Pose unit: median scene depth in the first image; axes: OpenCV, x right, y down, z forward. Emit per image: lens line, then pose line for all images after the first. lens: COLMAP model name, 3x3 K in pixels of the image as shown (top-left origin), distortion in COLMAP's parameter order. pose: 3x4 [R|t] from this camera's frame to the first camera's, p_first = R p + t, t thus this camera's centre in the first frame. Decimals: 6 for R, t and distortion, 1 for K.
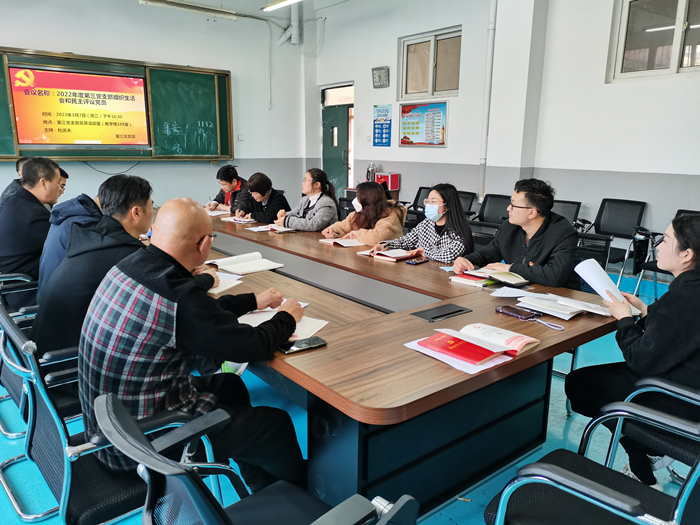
lens RADIAL K [[533.7, 0, 347.7], [0, 533.7, 258.9], [0, 0, 1]] dist [0.040383, -0.040524]
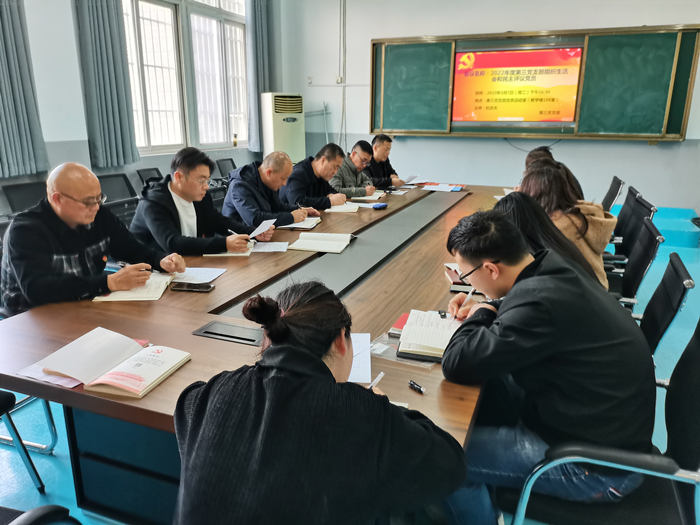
lens RADIAL K [[533.7, 0, 351.6], [0, 533.7, 258.5], [0, 0, 1]] dist [0.040383, -0.040524]
pose [[0.498307, 0.215992, -0.839665, 0.271113], [-0.184426, 0.972714, 0.140768, -0.044583], [0.847159, 0.084710, 0.524544, 0.220775]]
